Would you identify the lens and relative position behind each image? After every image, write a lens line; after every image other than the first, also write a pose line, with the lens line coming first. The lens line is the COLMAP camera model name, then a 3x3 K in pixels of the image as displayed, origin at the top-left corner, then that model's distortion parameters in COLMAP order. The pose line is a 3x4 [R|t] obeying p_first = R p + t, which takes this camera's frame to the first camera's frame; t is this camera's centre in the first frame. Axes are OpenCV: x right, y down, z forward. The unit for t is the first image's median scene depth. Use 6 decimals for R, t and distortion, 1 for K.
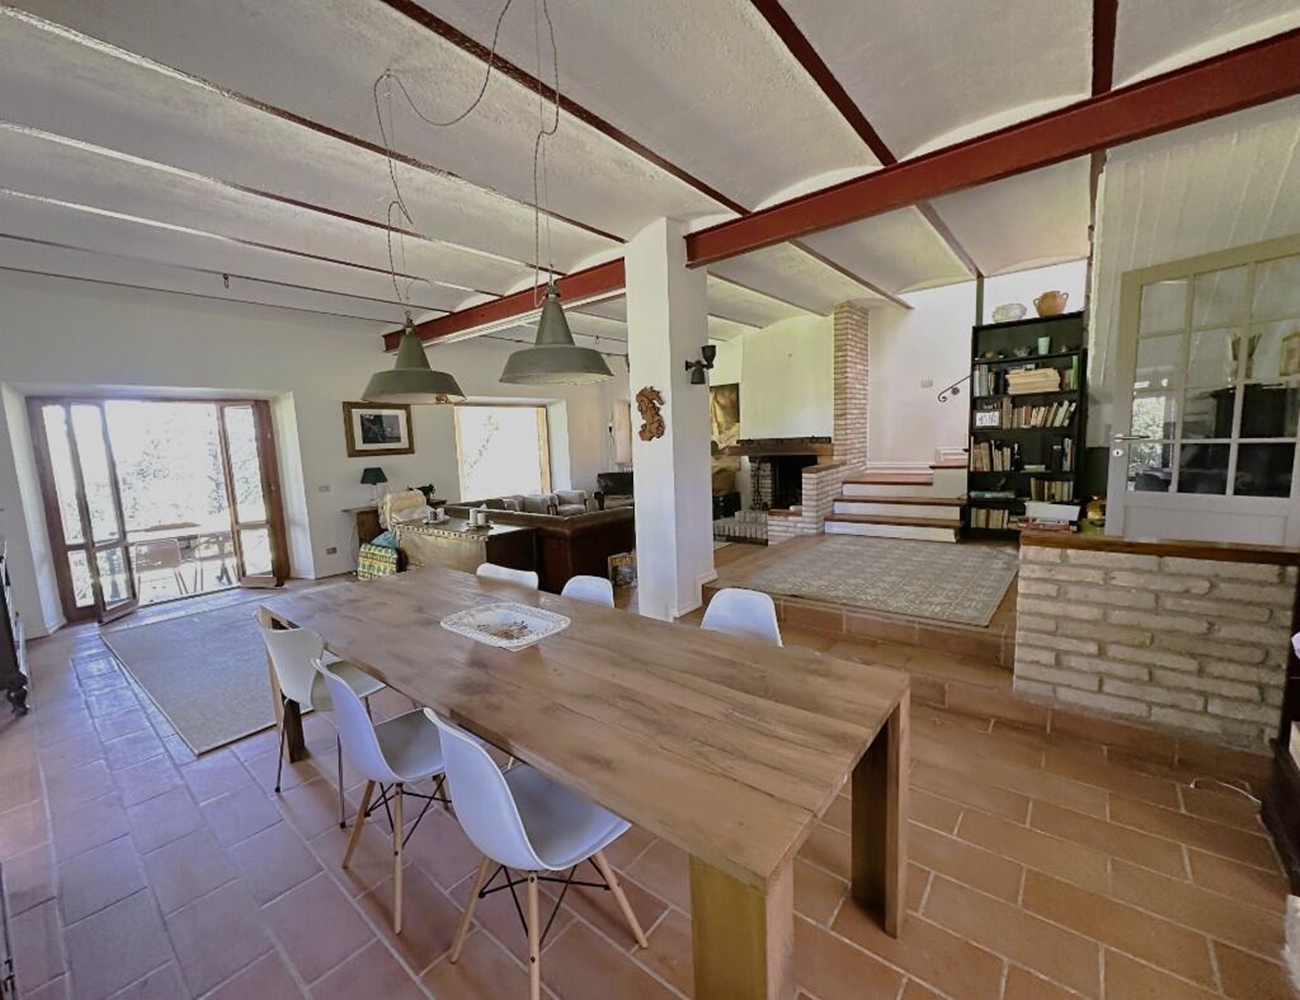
lens RADIAL K [[534.0, 0, 646.0], [0, 534.0, 498.5], [0, 0, 1]] dist [-0.000275, 0.000385]
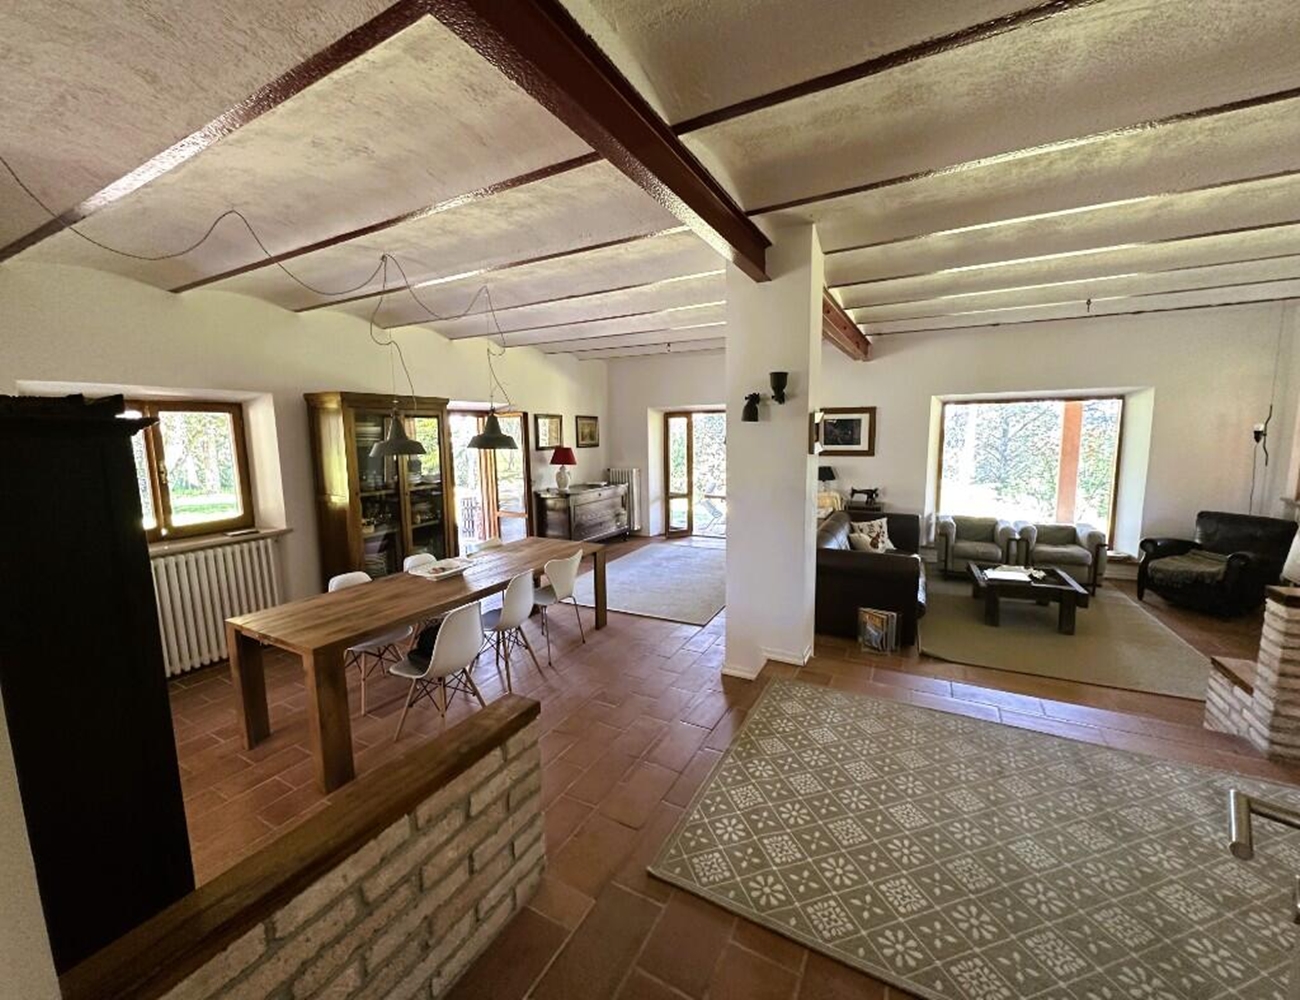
lens RADIAL K [[534.0, 0, 624.6], [0, 534.0, 501.3], [0, 0, 1]] dist [-0.000275, 0.000385]
pose [[0.161626, 0.170057, -0.972089, 0.819923], [-0.100504, 0.982755, 0.155213, -0.183893], [0.981721, 0.072612, 0.175931, 0.602035]]
